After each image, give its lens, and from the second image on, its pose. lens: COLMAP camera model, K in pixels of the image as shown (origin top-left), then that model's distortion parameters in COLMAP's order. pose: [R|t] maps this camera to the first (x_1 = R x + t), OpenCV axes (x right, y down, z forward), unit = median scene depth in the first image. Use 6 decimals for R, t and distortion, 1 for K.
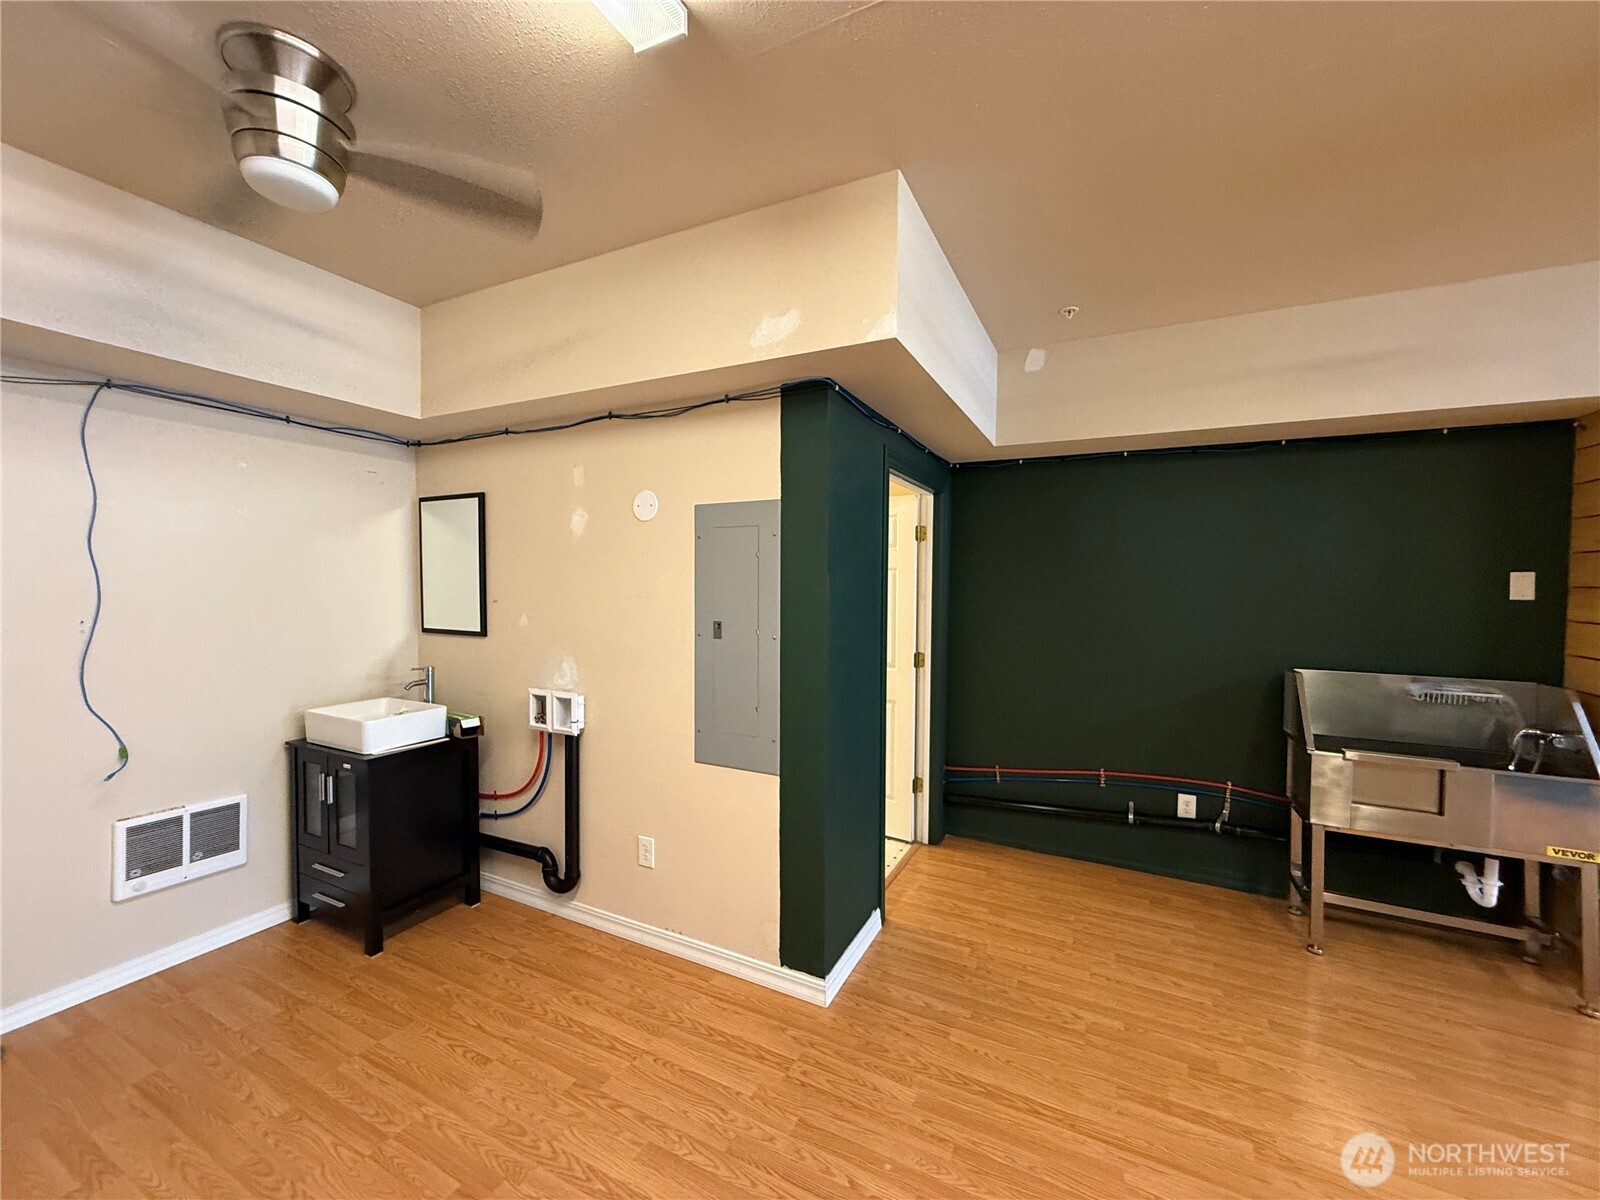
lens RADIAL K [[636.0, 0, 794.8], [0, 636.0, 600.7], [0, 0, 1]] dist [-0.000078, 0.000287]
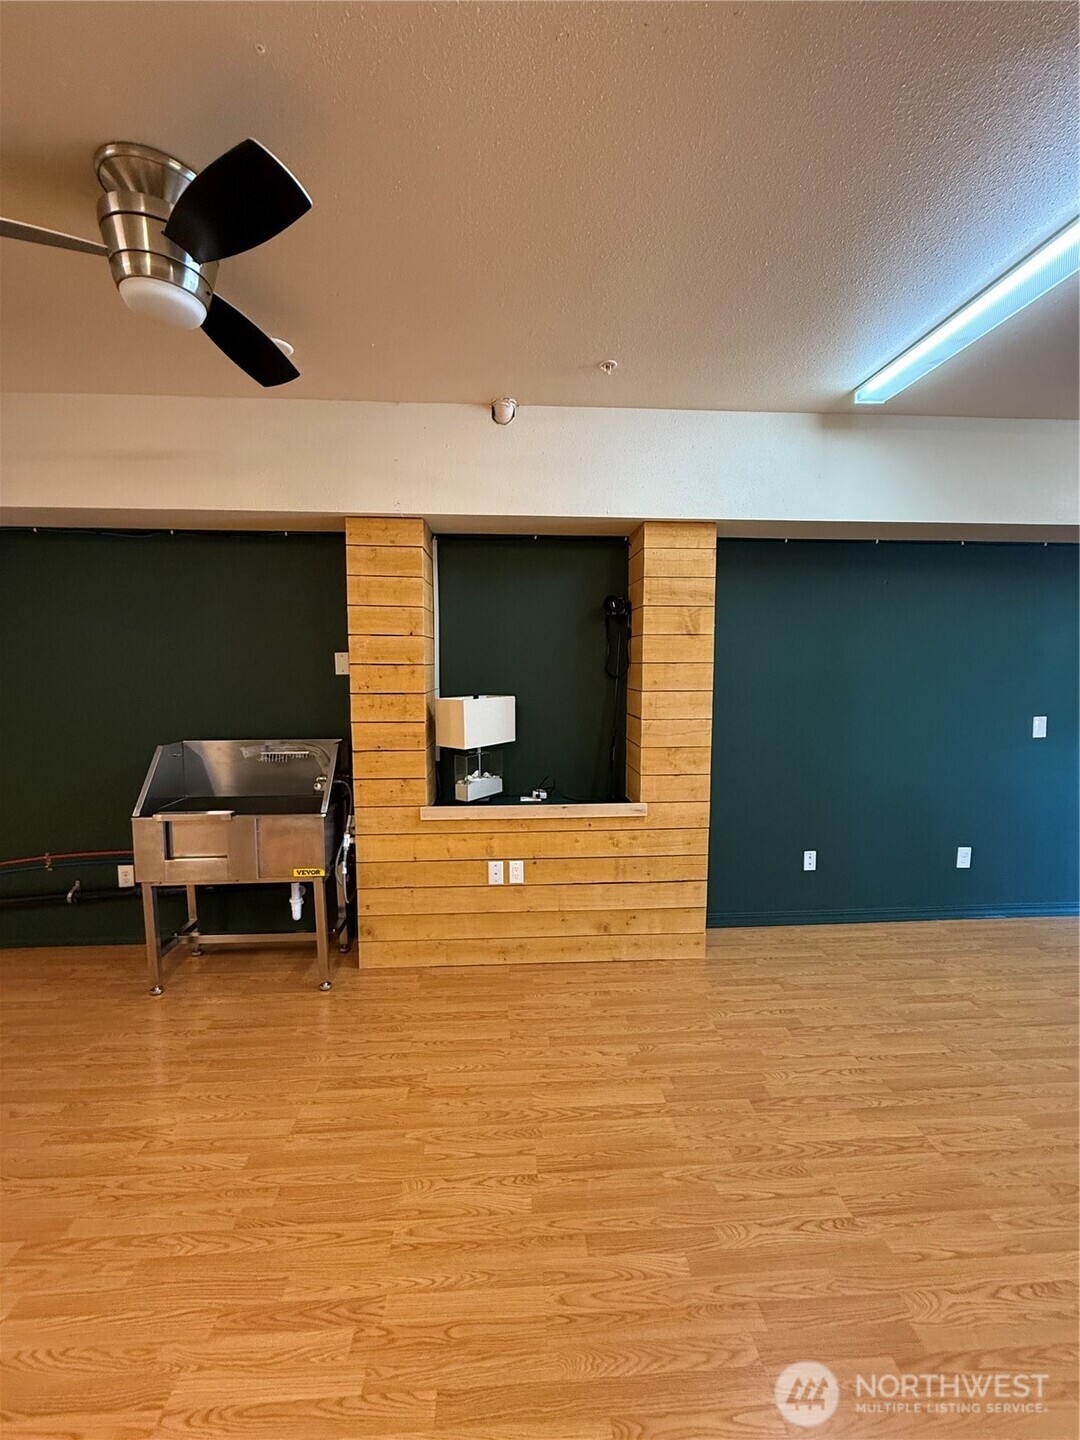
lens RADIAL K [[572.9, 0, 541.2], [0, 572.9, 713.3], [0, 0, 1]] dist [-0.000817, -0.000402]
pose [[0.860894, -0.060076, 0.505225, 0.895932], [0.028198, 0.997112, 0.070517, 0.006559], [-0.508002, -0.046462, 0.860102, -0.189369]]
